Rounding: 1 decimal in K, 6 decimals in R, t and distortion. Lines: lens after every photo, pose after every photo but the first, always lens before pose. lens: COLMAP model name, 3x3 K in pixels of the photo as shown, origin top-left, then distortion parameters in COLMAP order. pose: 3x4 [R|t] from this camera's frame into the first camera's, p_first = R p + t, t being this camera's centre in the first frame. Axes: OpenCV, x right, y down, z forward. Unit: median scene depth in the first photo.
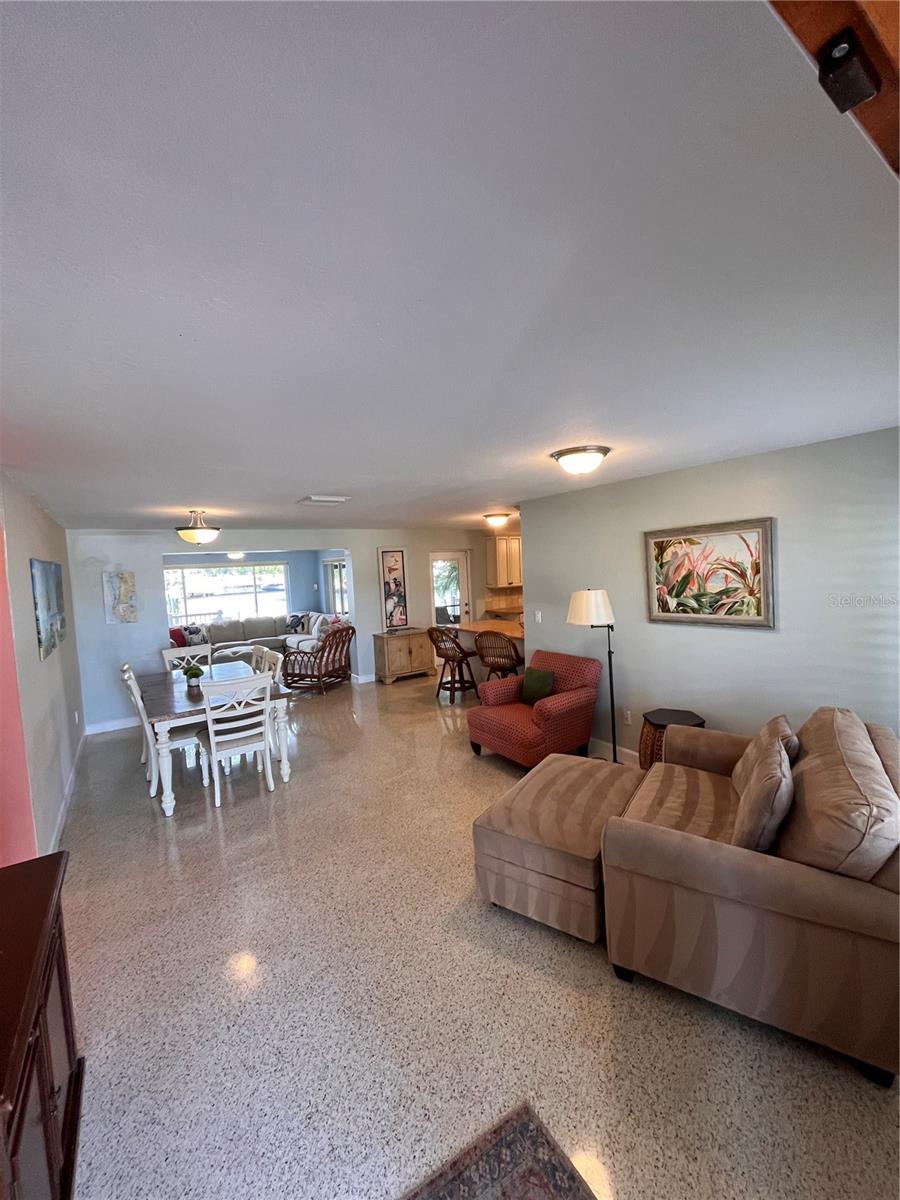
lens RADIAL K [[484.1, 0, 451.8], [0, 484.1, 594.4], [0, 0, 1]] dist [0.002045, 0.000128]
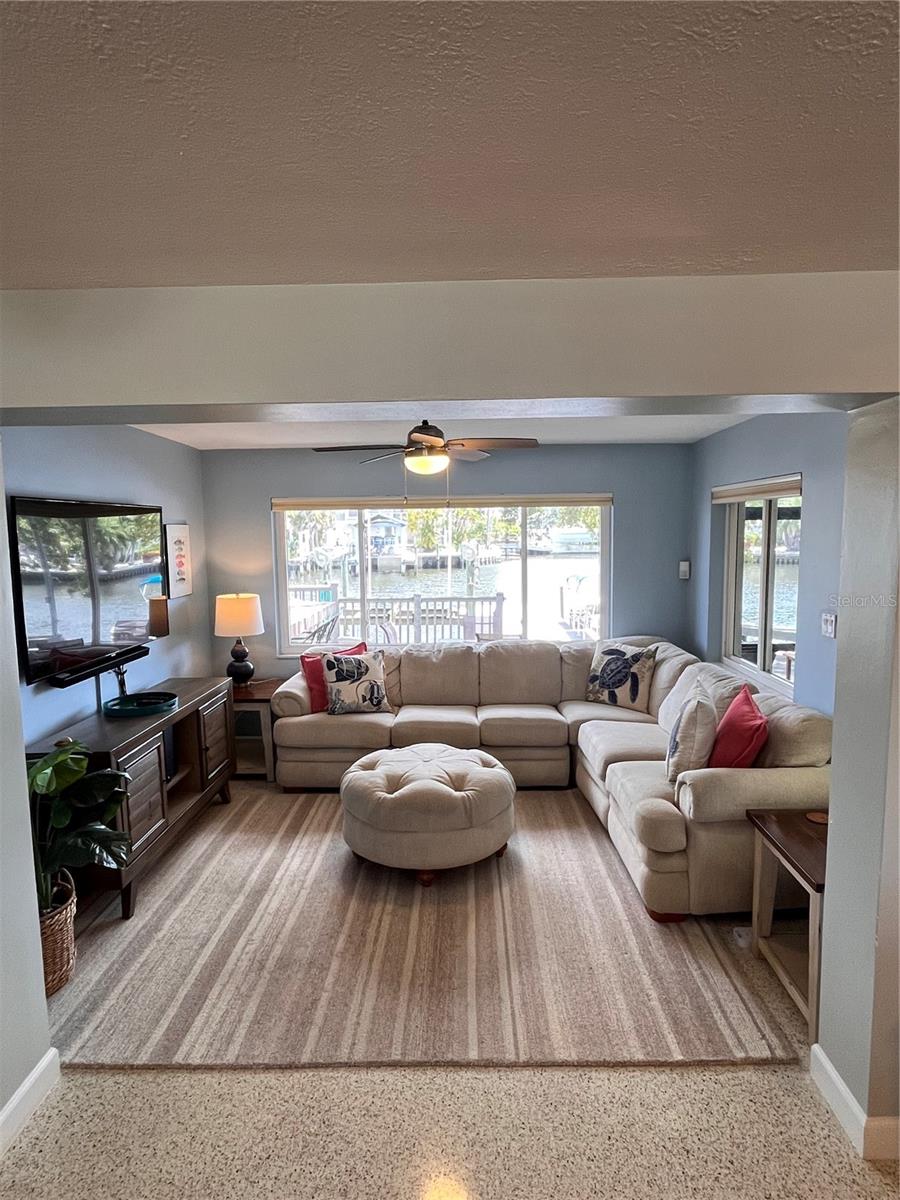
lens RADIAL K [[664.6, 0, 452.7], [0, 664.6, 598.9], [0, 0, 1]] dist [0.000094, -0.000017]
pose [[0.815996, 0.095736, -0.570074, -0.152030], [-0.060286, 0.994907, 0.080787, -0.025700], [0.574905, -0.031555, 0.817612, 0.548852]]
